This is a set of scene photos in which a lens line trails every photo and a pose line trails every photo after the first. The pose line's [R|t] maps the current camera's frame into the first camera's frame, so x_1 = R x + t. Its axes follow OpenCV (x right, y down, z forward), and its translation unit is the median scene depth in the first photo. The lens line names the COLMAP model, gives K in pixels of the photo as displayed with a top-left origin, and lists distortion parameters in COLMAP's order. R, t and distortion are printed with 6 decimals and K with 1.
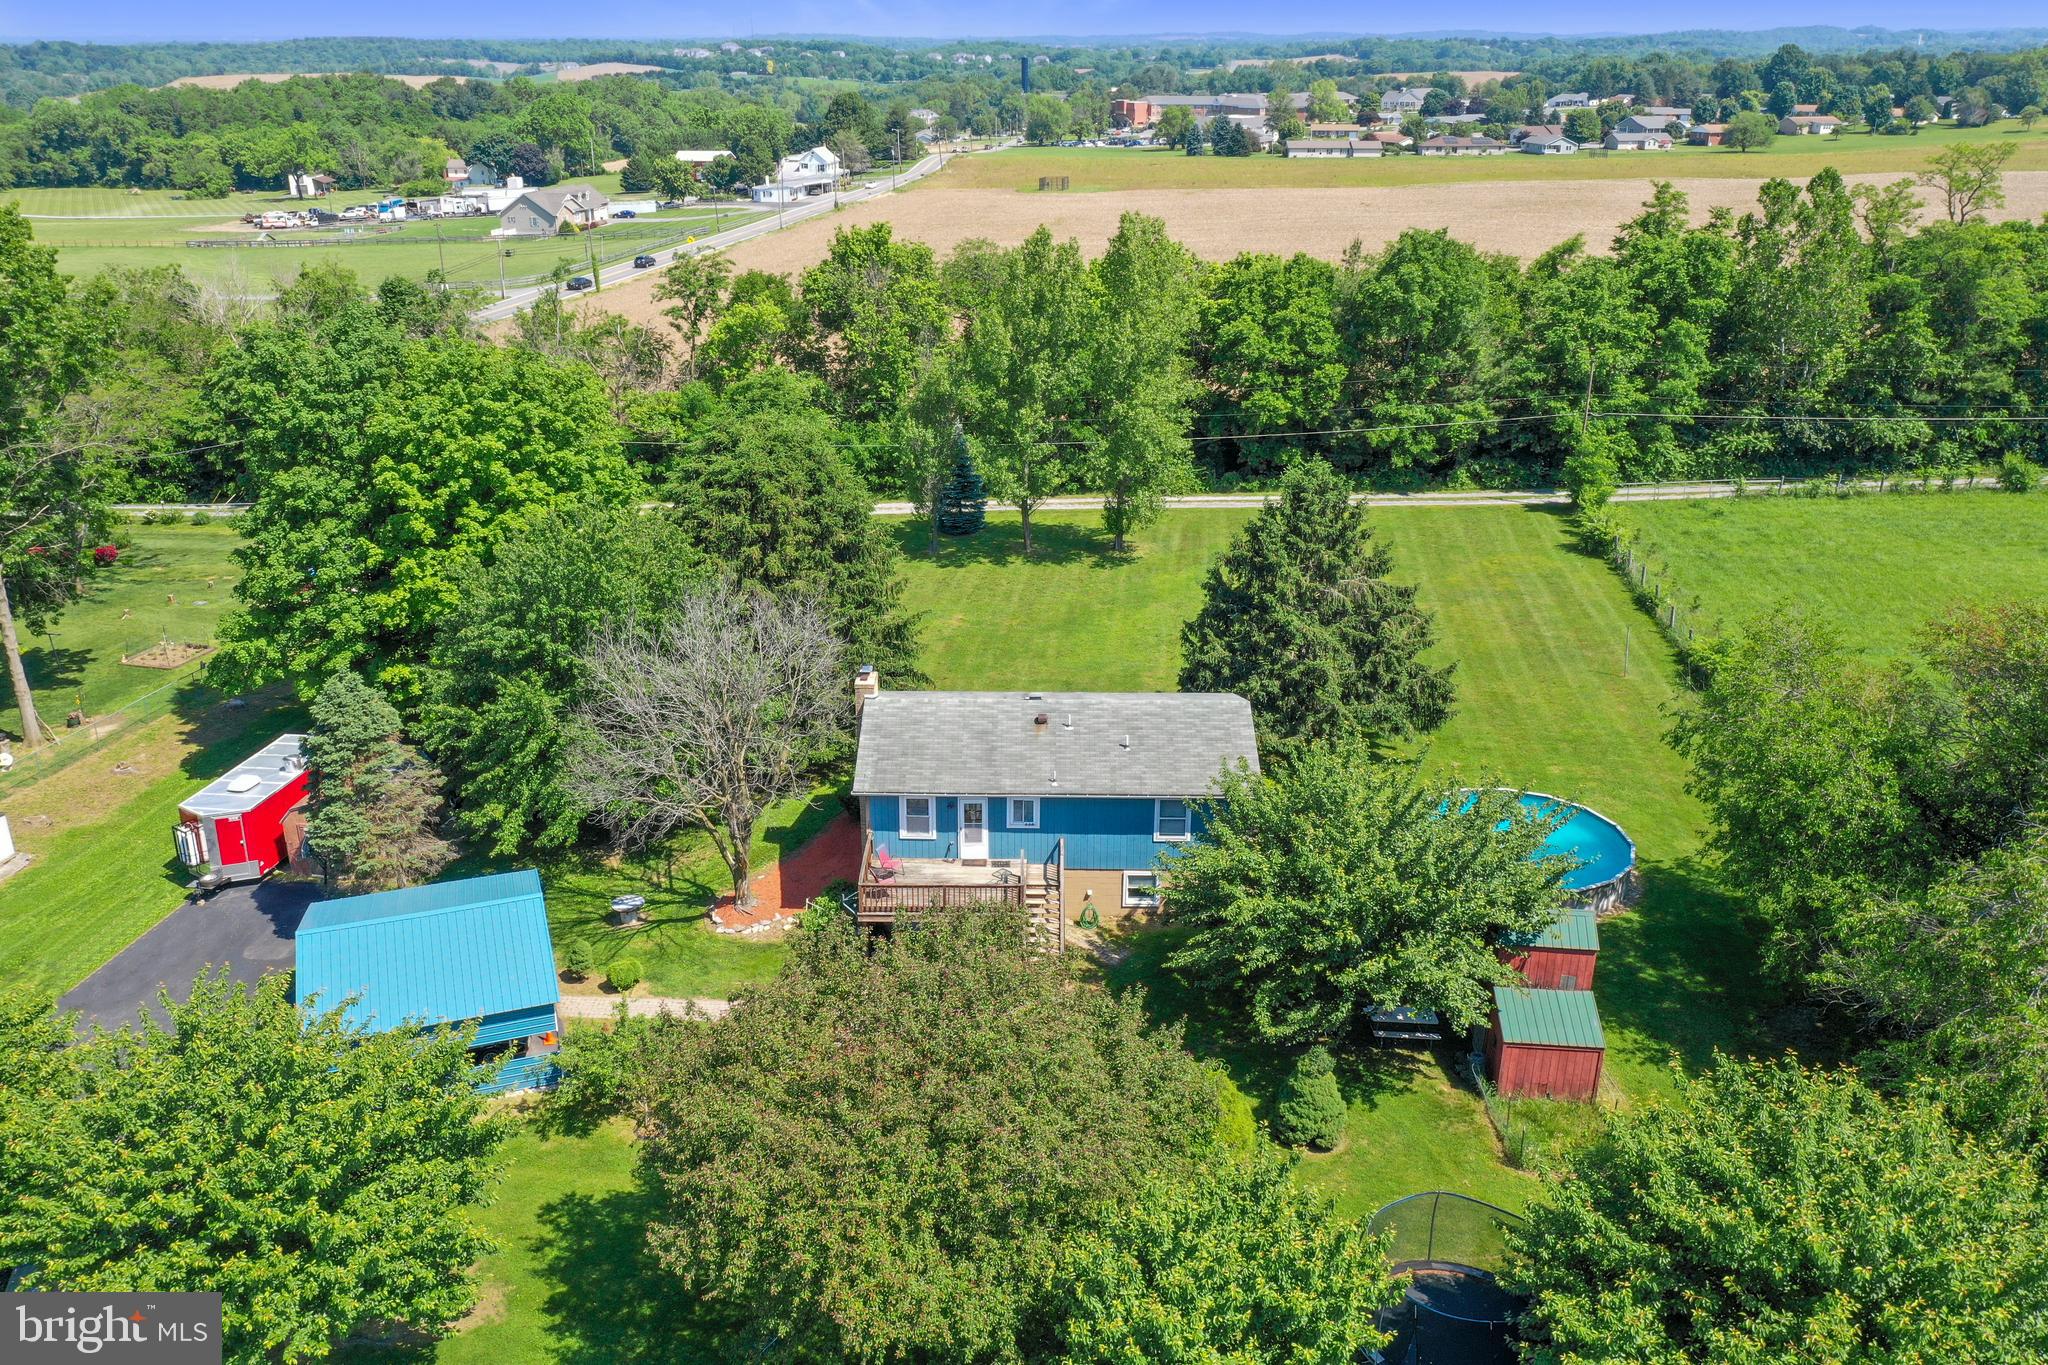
lens RADIAL K [[1604.5, 0, 1013.4], [0, 1604.5, 682.6], [0, 0, 1]] dist [-0.008524, -0.000216]
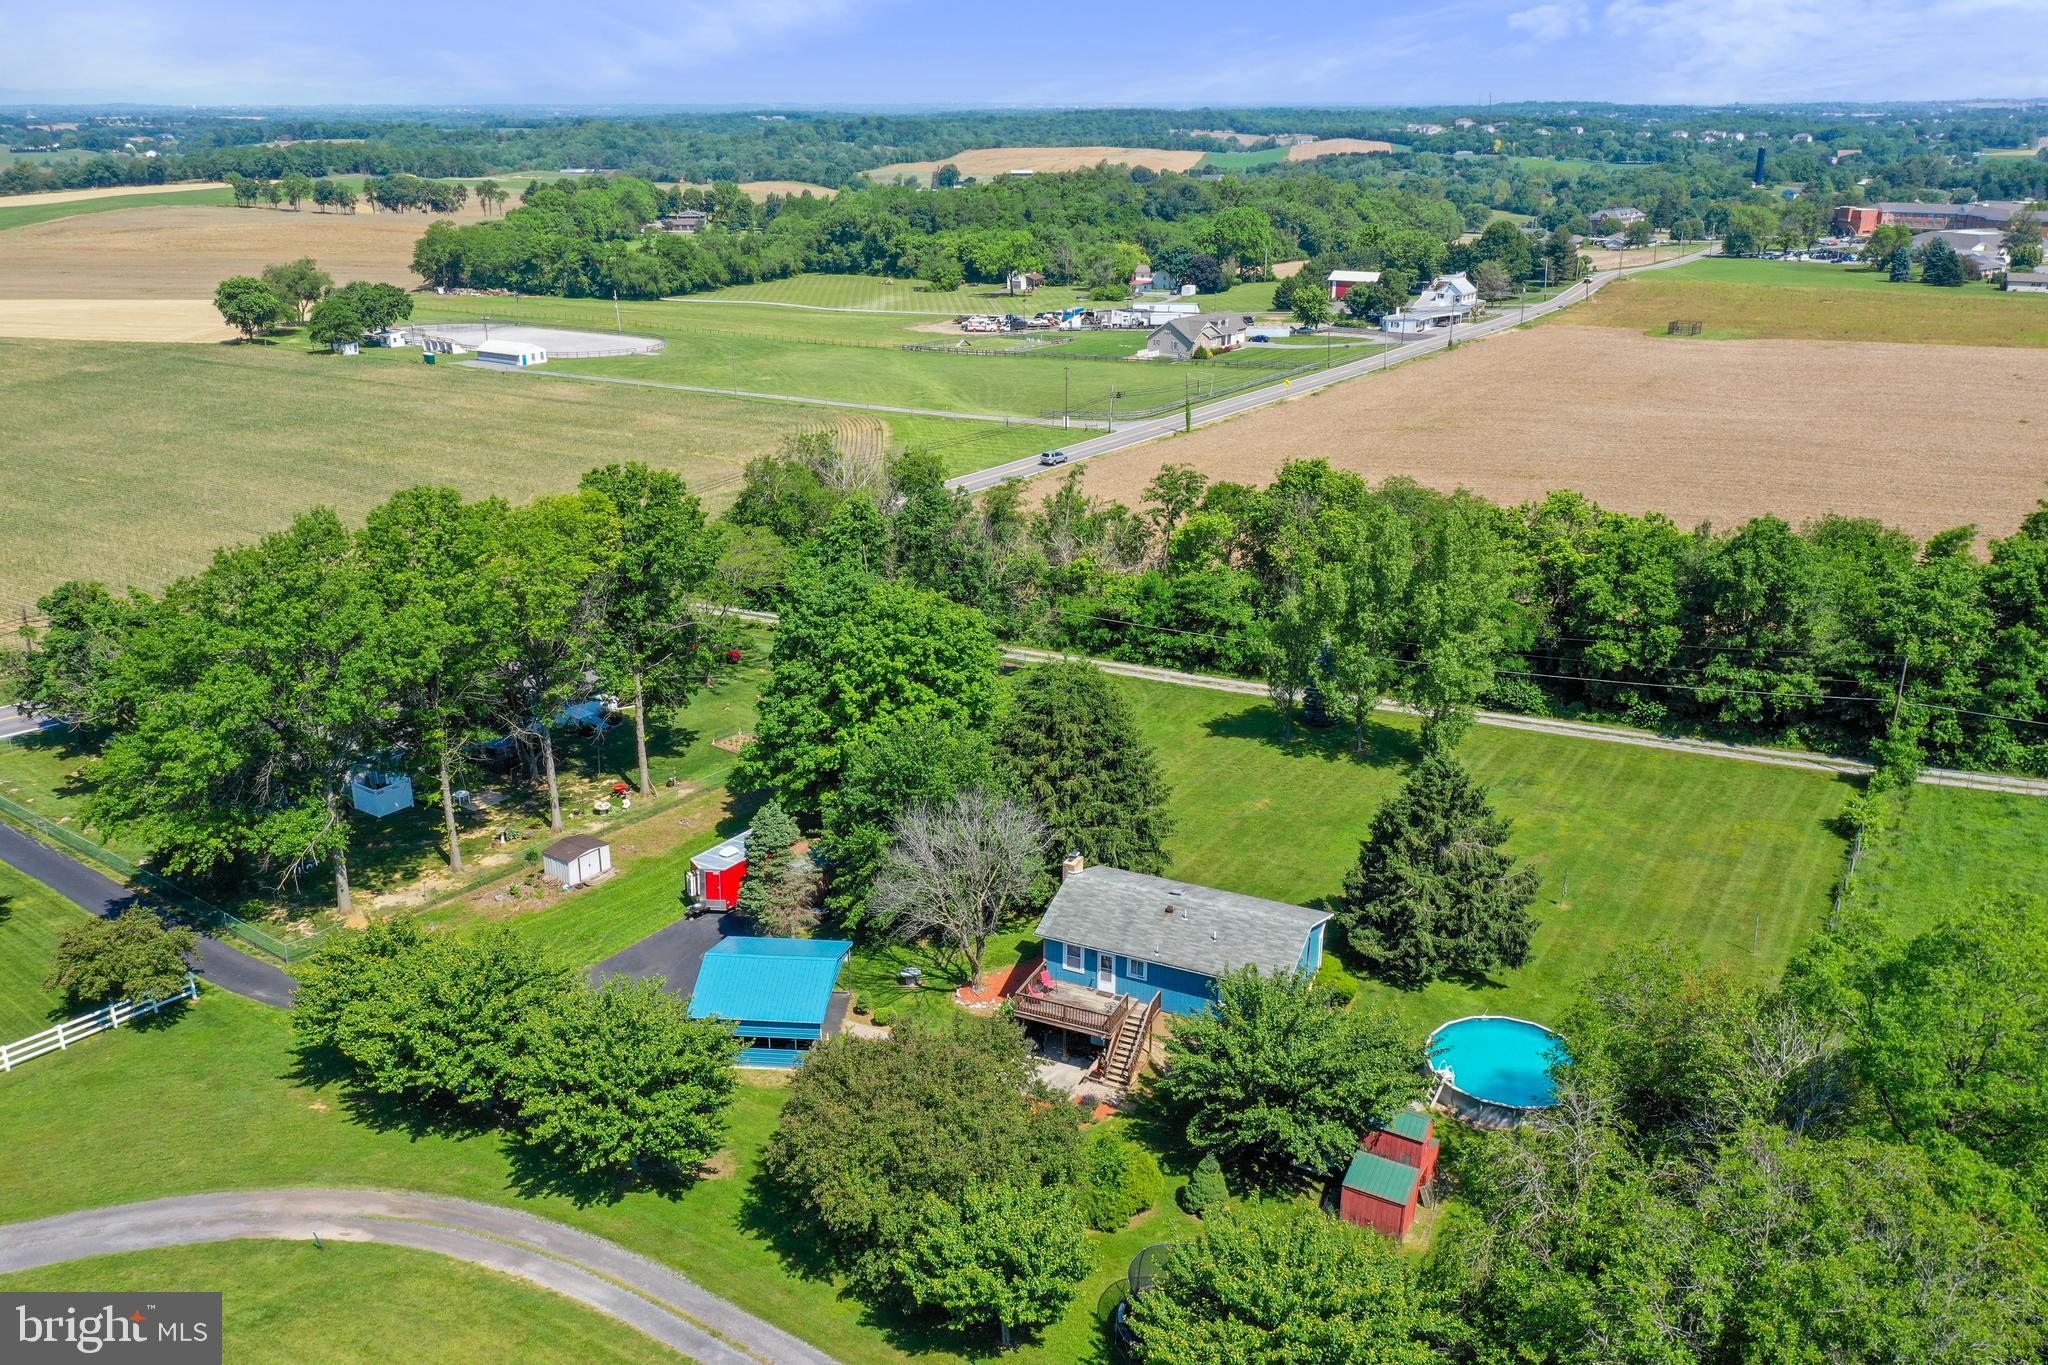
lens RADIAL K [[1604.5, 0, 1011.1], [0, 1604.5, 686.8], [0, 0, 1]] dist [-0.008524, -0.000216]
pose [[0.908463, 0.139503, -0.393997, 0.230234], [-0.152419, 0.988315, -0.001509, -0.081973], [0.389182, 0.061424, 0.919111, -0.234294]]
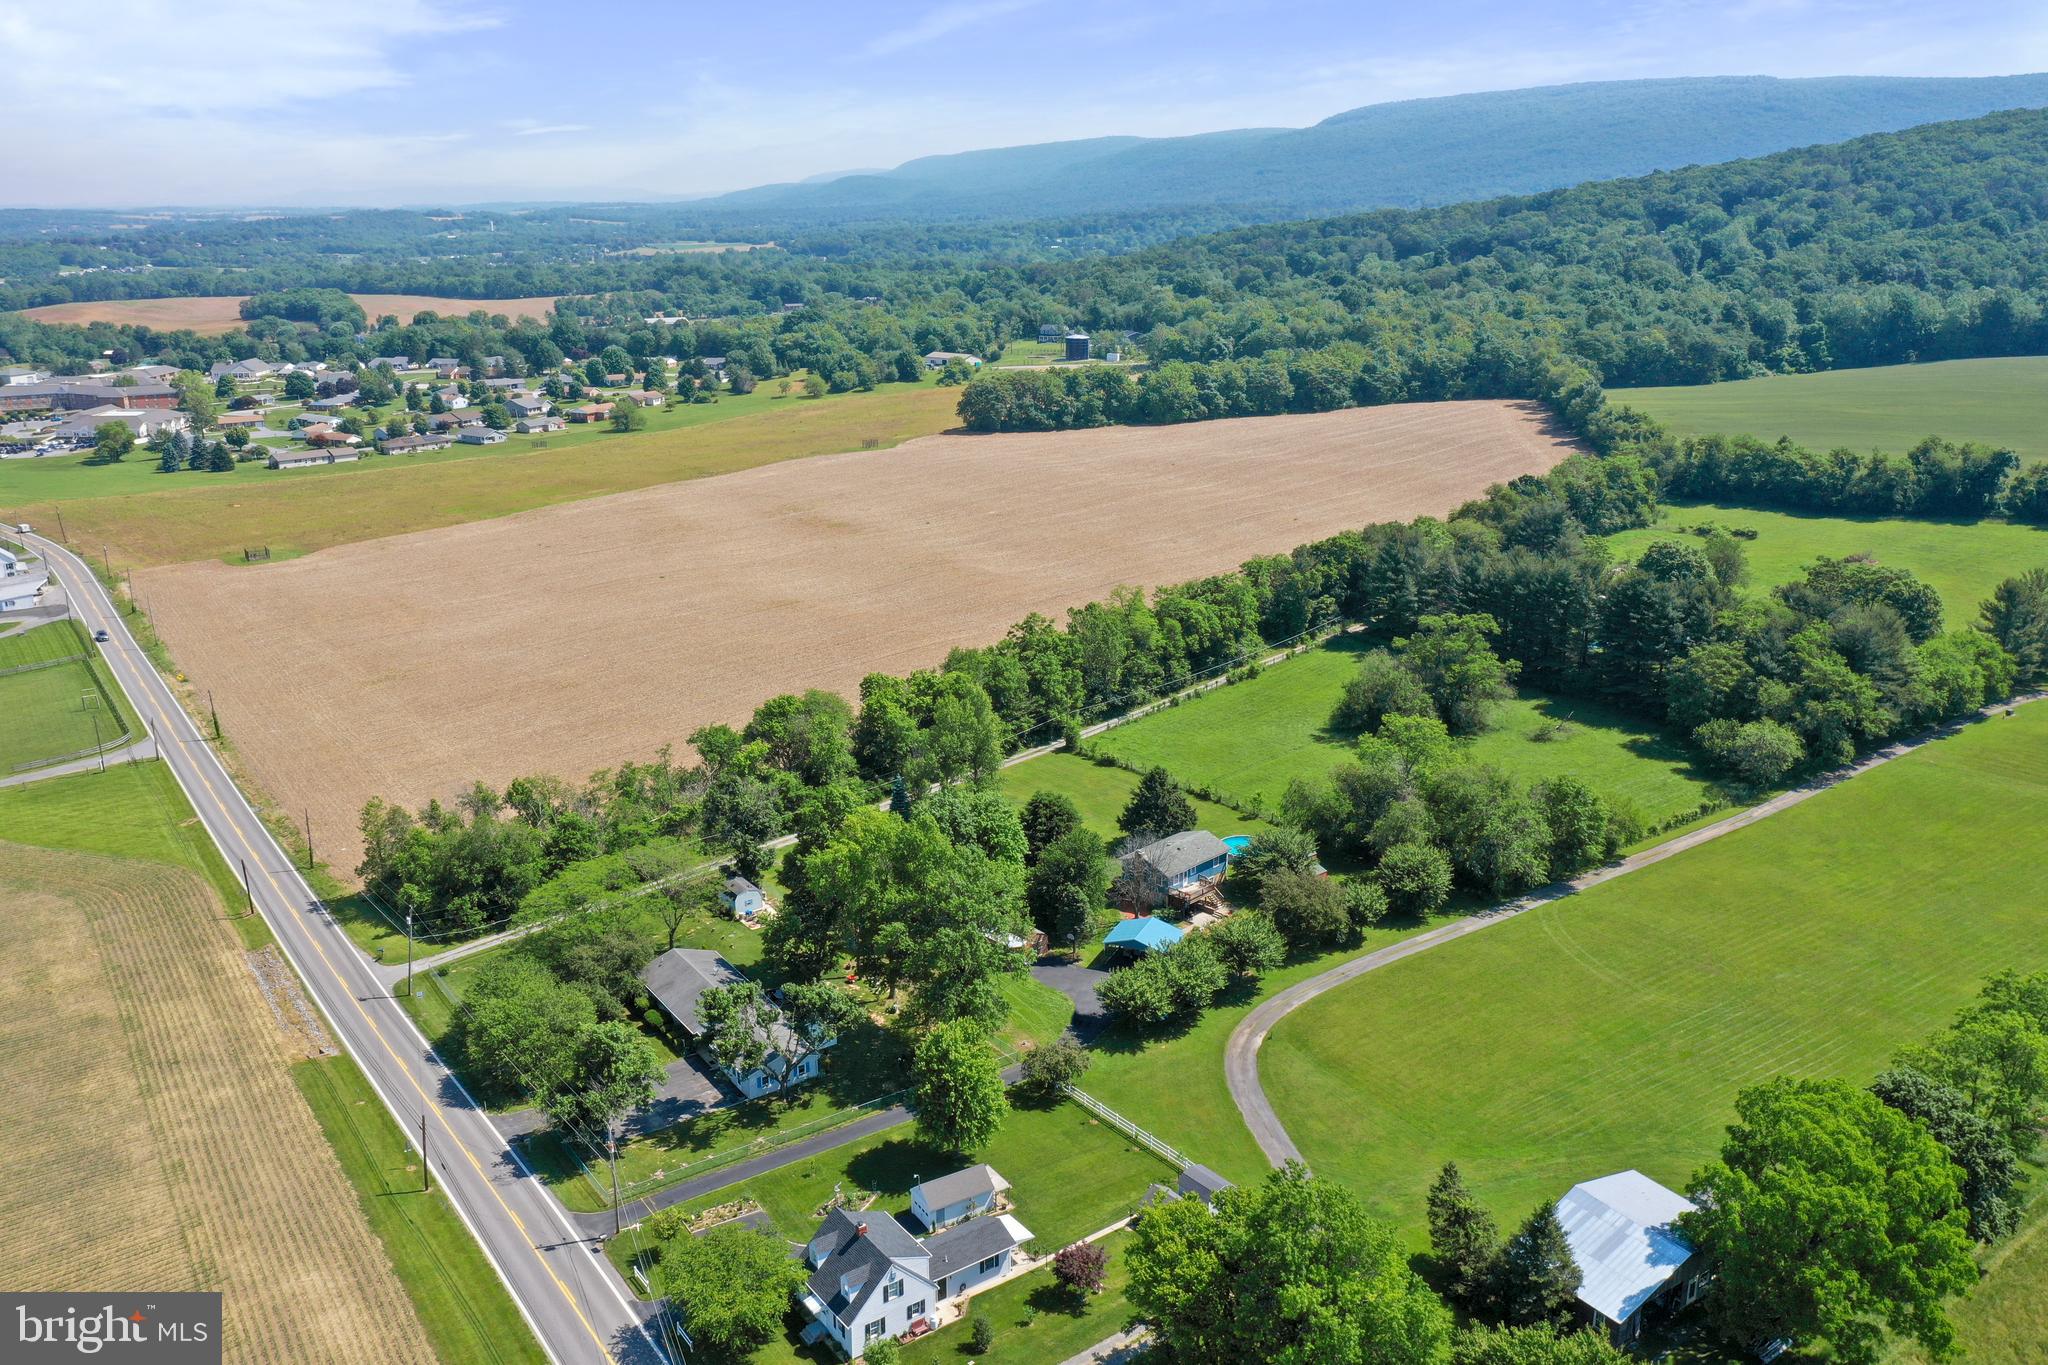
lens RADIAL K [[1604.5, 0, 1011.7], [0, 1604.5, 672.4], [0, 0, 1]] dist [-0.008524, -0.000216]
pose [[0.691535, -0.201825, 0.693575, -1.488521], [0.269420, 0.962953, 0.011585, -0.281288], [-0.670218, 0.178851, 0.720291, -0.833759]]
